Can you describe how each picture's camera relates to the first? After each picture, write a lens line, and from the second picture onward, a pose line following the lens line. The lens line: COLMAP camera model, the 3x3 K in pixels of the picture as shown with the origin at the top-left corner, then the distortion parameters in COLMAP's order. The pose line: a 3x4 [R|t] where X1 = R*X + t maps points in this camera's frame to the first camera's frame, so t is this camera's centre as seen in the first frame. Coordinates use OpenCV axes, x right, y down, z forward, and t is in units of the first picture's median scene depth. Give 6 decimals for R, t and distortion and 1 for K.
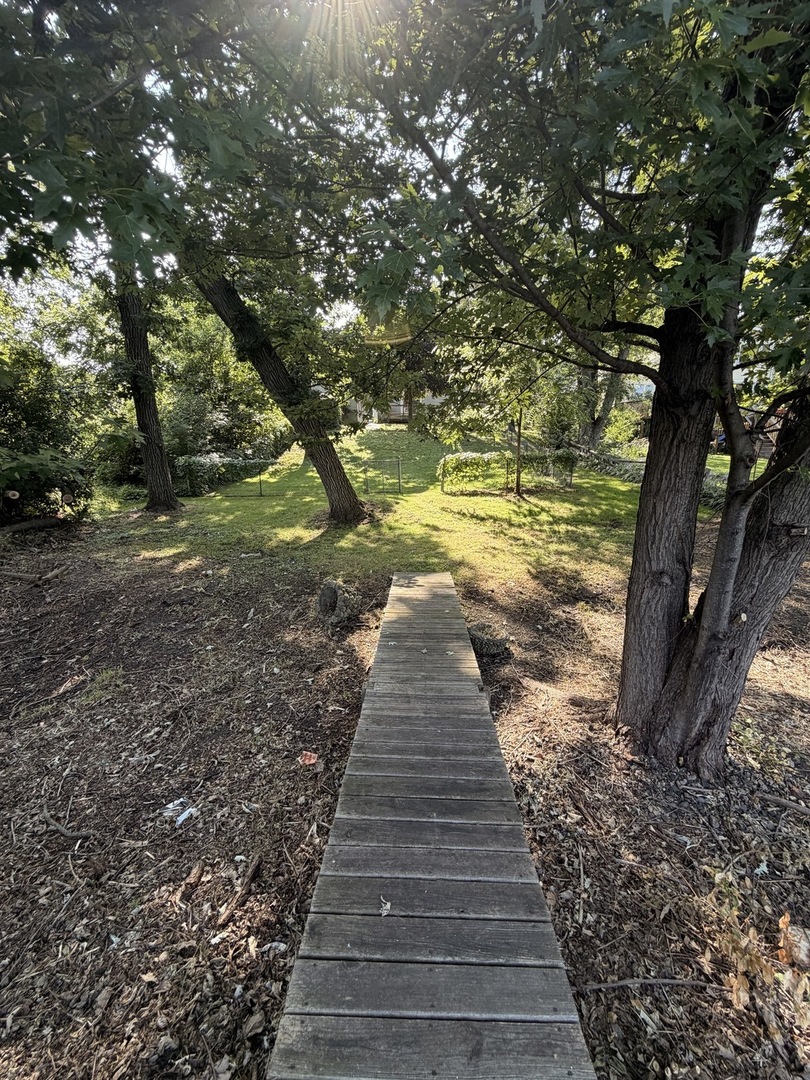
lens RADIAL K [[434.3, 0, 405.0], [0, 434.3, 541.5], [0, 0, 1]] dist [-0.000635, -0.000049]
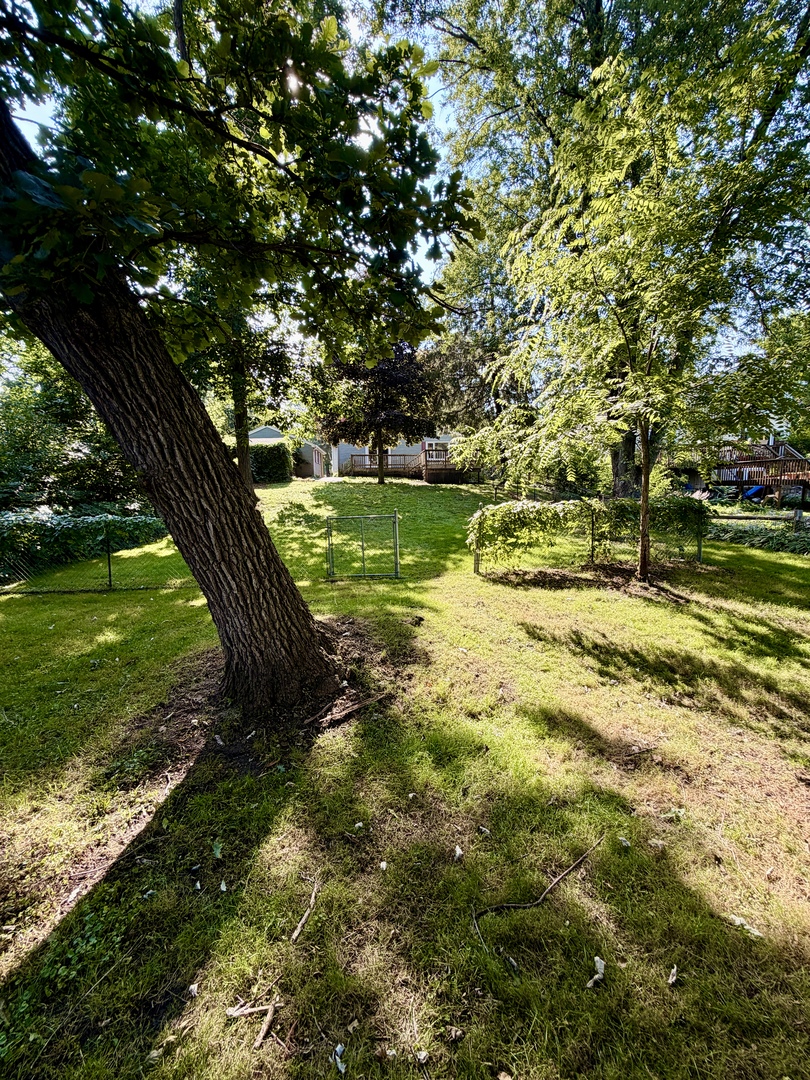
lens RADIAL K [[434.3, 0, 404.6], [0, 434.3, 539.6], [0, 0, 1]] dist [-0.000635, -0.000049]
pose [[0.994974, -0.010191, 0.099615, -0.050299], [0.024401, 0.989496, -0.142486, -0.078127], [-0.097117, 0.144201, 0.984771, 0.453134]]
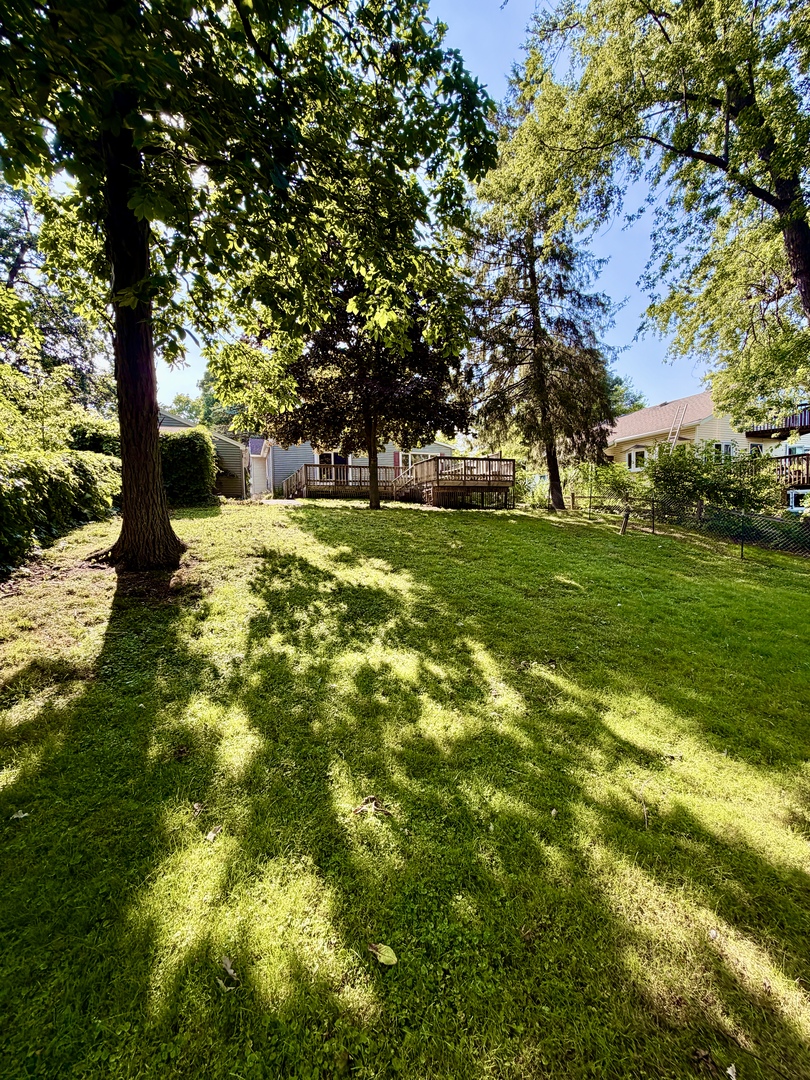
lens RADIAL K [[434.3, 0, 407.3], [0, 434.3, 539.7], [0, 0, 1]] dist [-0.000635, -0.000049]
pose [[0.926482, -0.023117, 0.375630, -0.274059], [0.100904, 0.976825, -0.188763, -0.258601], [-0.362561, 0.212788, 0.907343, 1.126678]]
